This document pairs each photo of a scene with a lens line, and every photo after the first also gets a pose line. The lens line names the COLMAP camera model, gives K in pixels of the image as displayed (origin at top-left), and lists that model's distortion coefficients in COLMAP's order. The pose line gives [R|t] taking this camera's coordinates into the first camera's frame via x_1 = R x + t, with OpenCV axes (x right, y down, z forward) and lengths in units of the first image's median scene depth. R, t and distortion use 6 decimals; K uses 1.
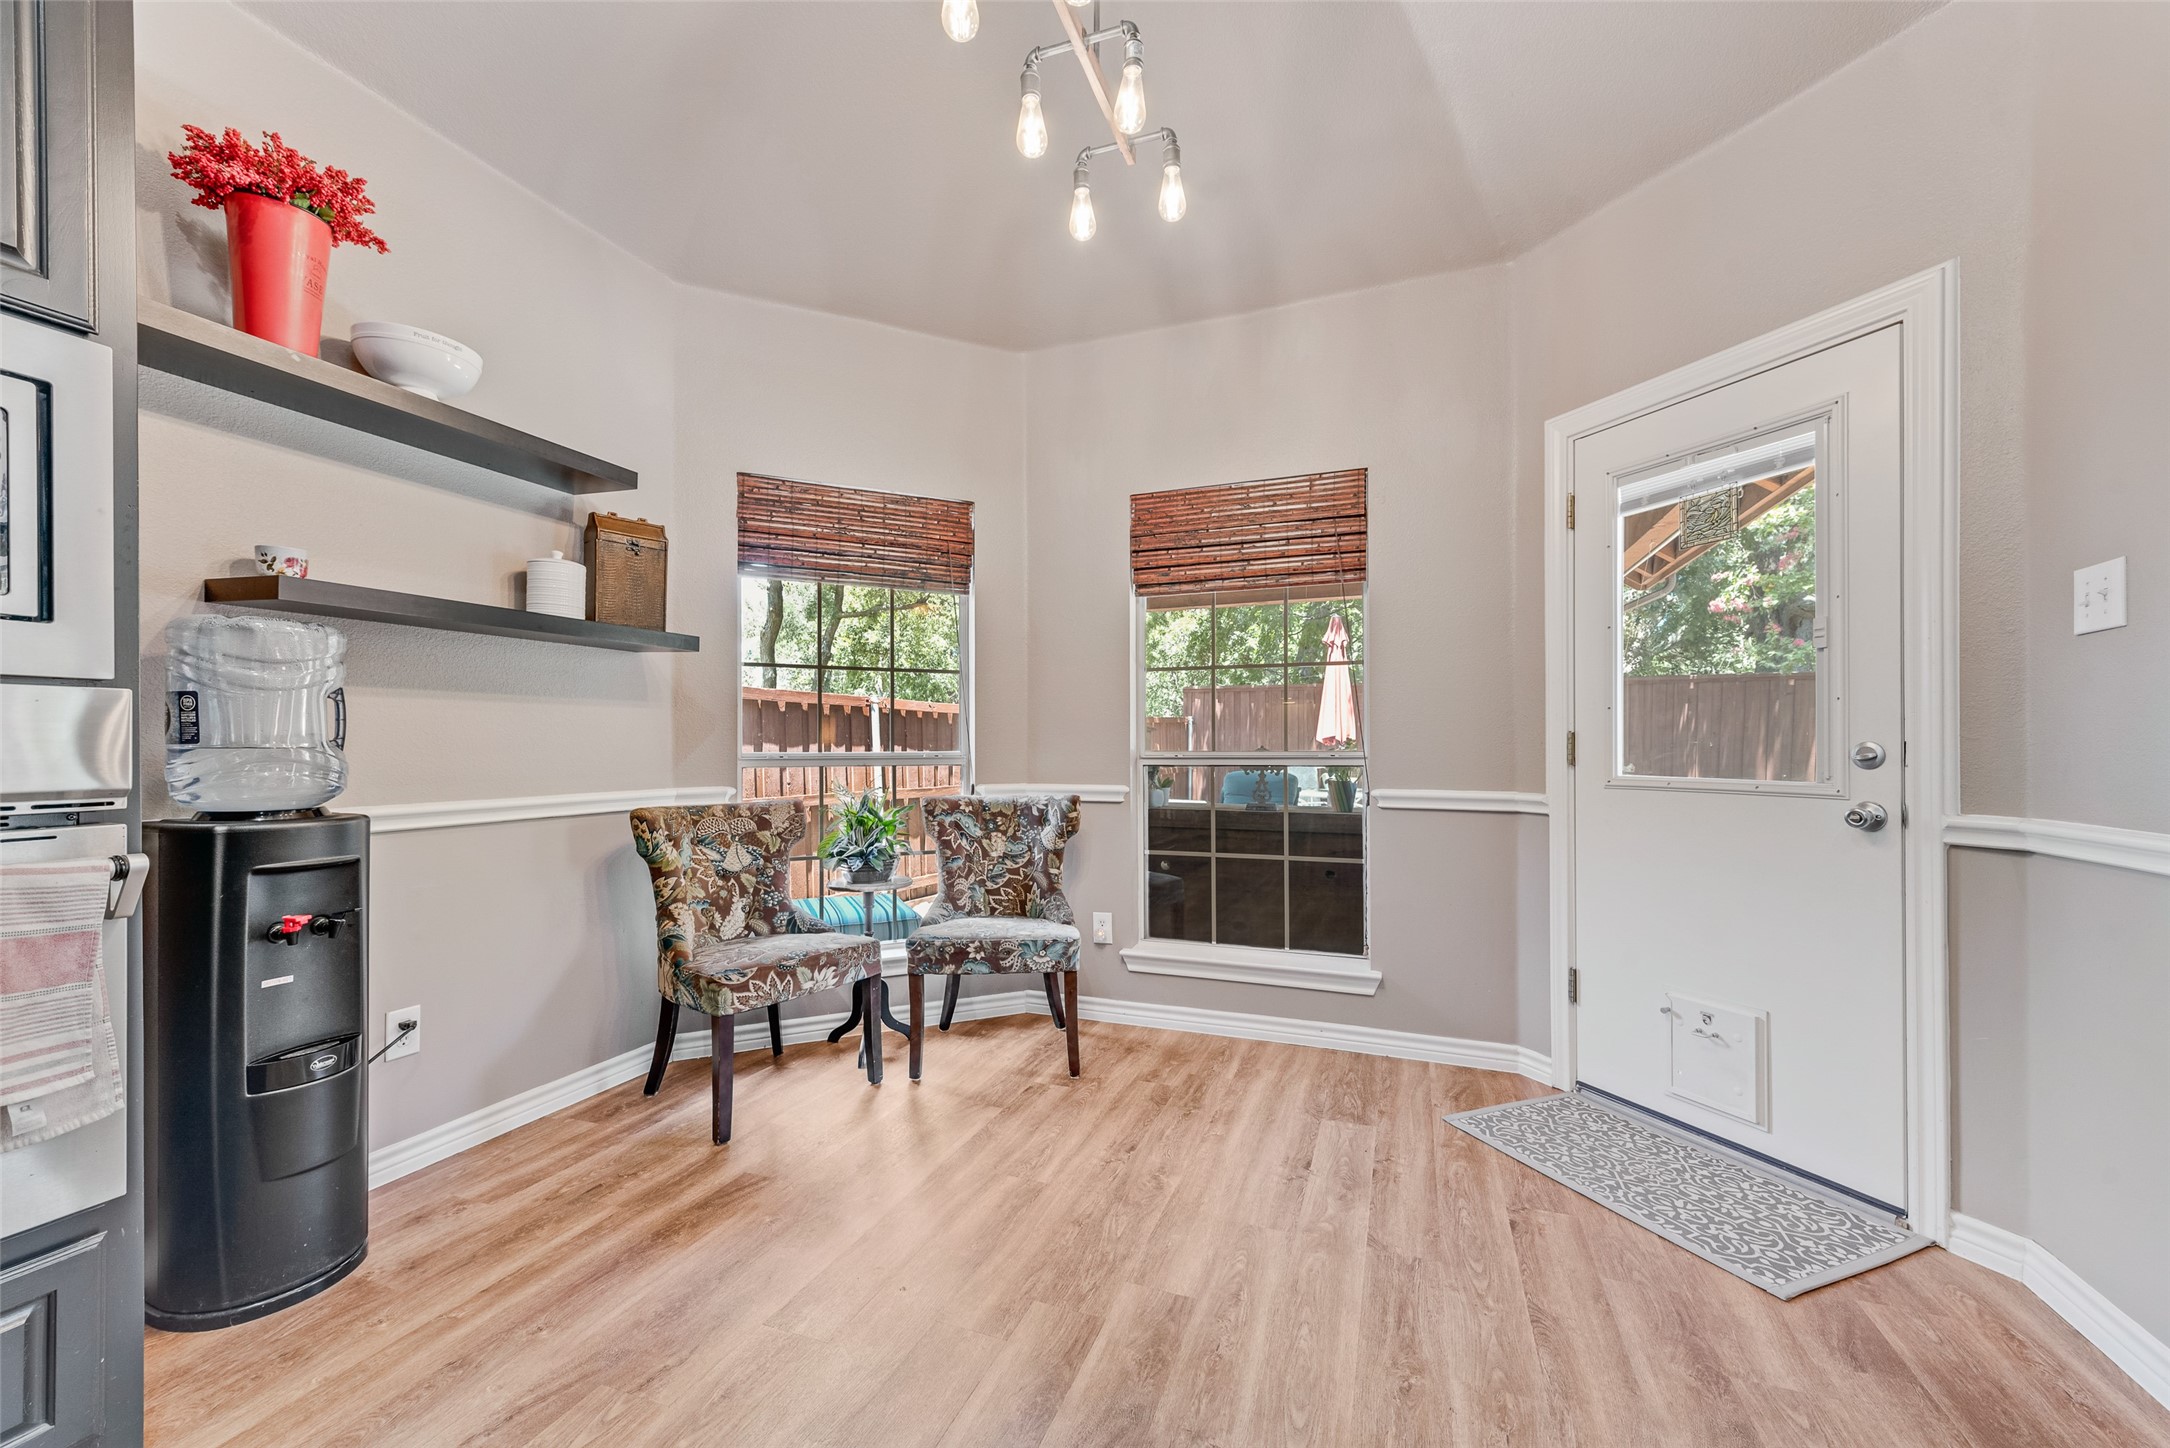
lens RADIAL K [[850.9, 0, 1083.7], [0, 850.9, 742.3], [0, 0, 1]] dist [0.006360, -0.000497]
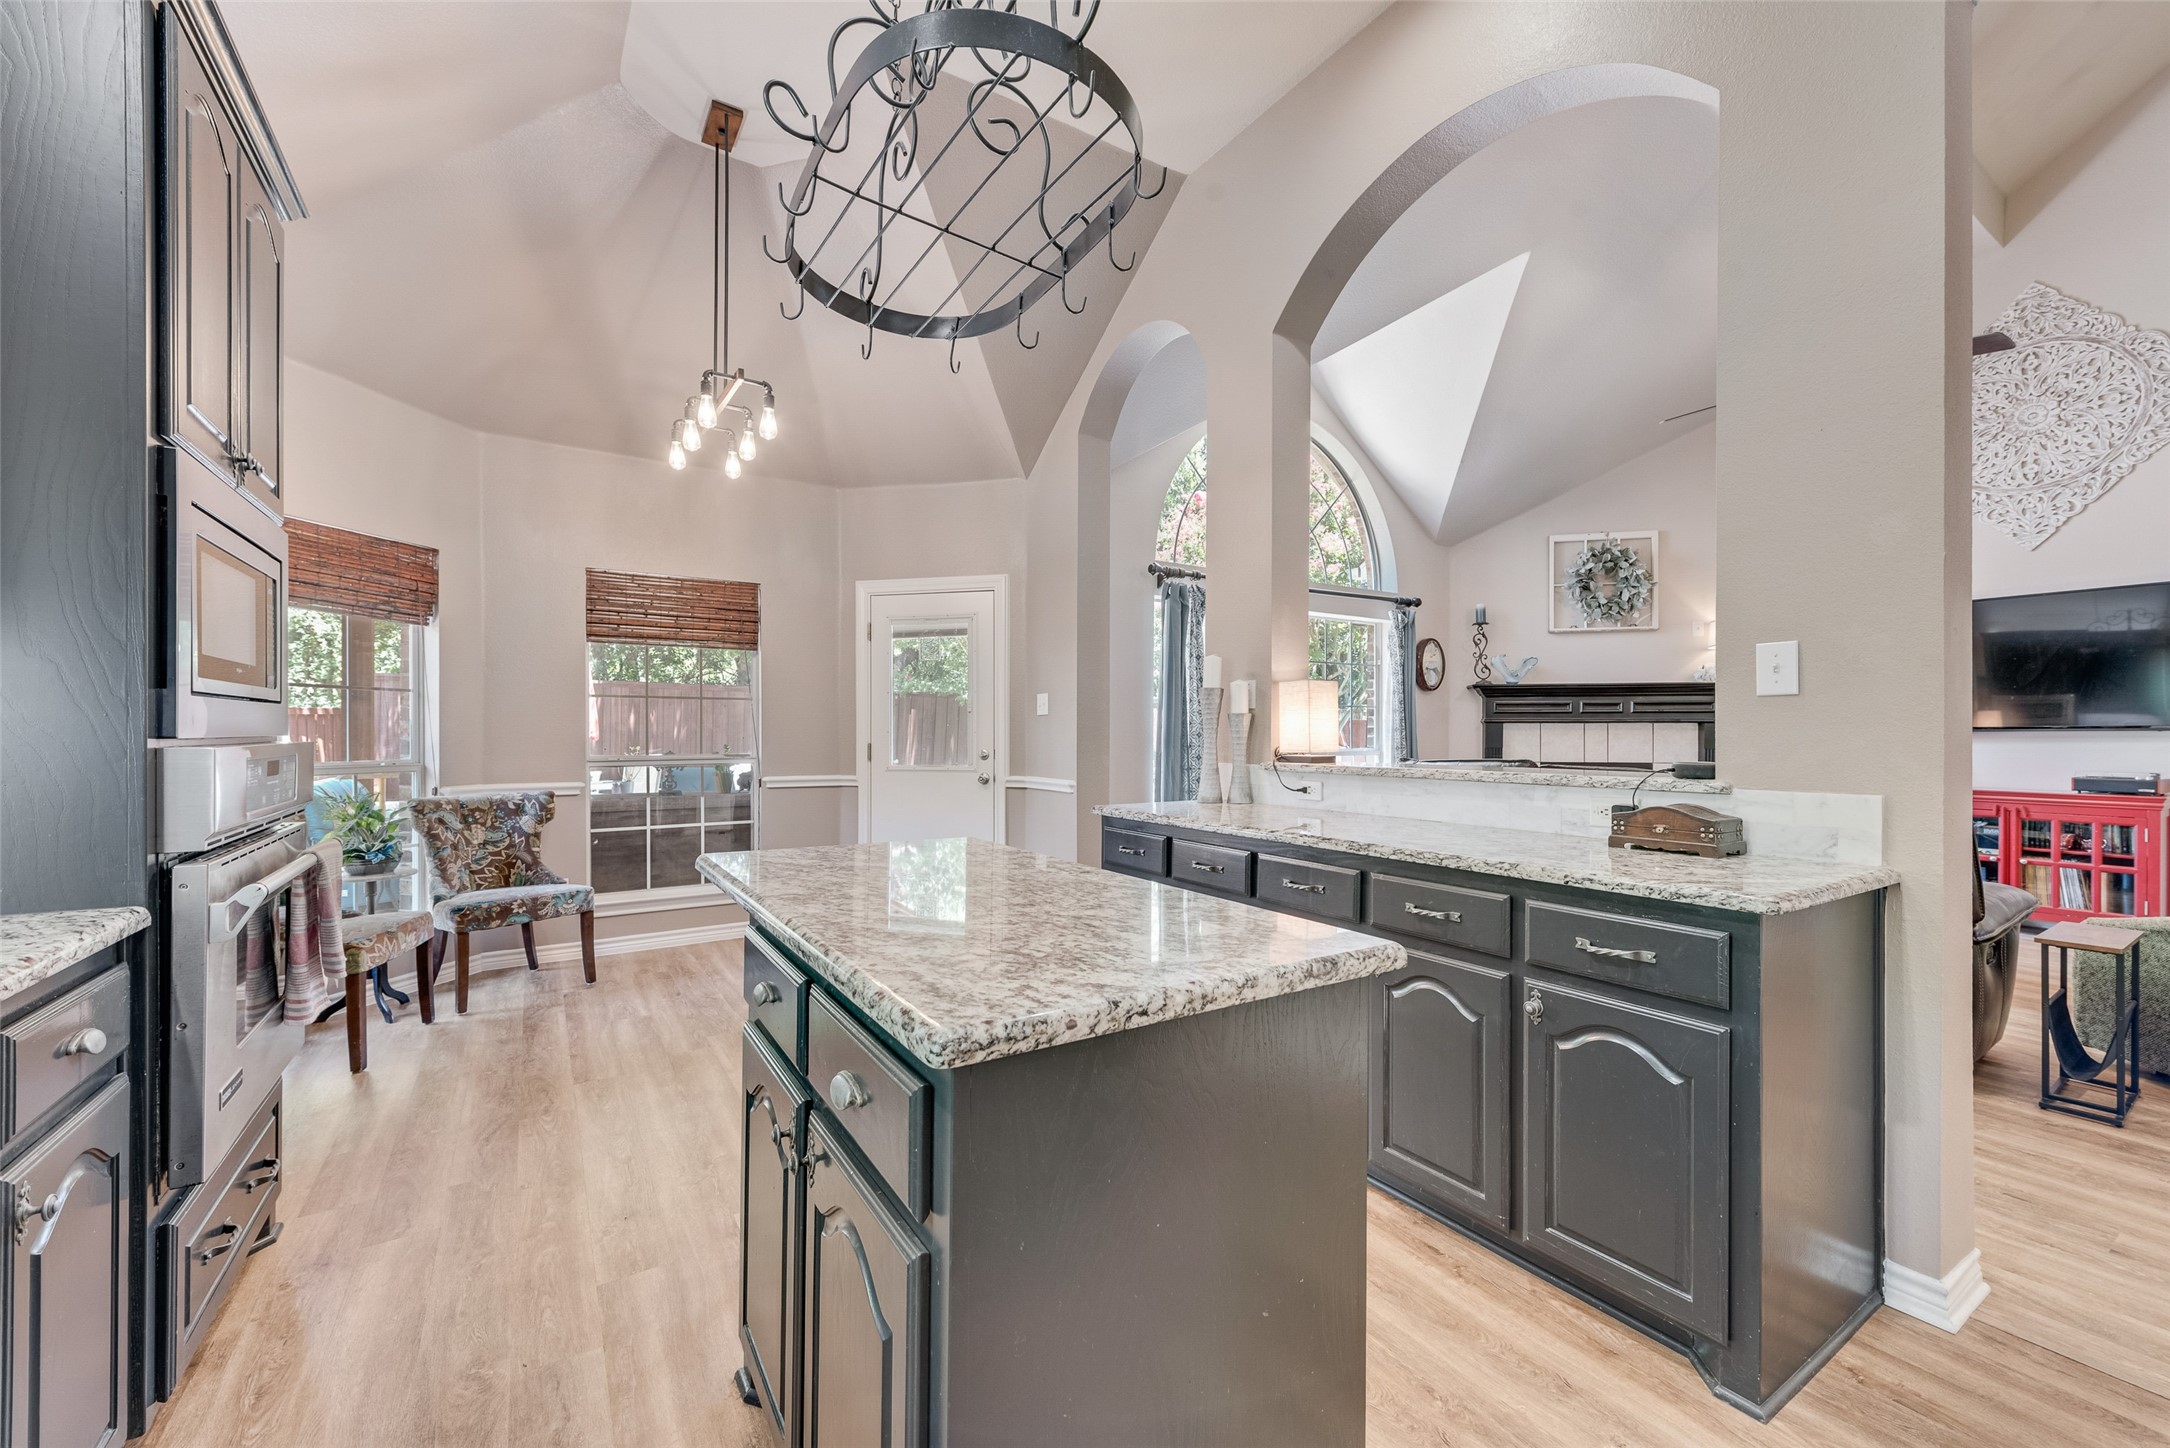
lens RADIAL K [[850.9, 0, 1082.8], [0, 850.9, 731.2], [0, 0, 1]] dist [0.006360, -0.000497]
pose [[0.591030, 0.003195, 0.806643, -0.597441], [-0.004701, 0.999989, -0.000517, -0.034543], [-0.806636, -0.003486, 0.591039, -0.462245]]
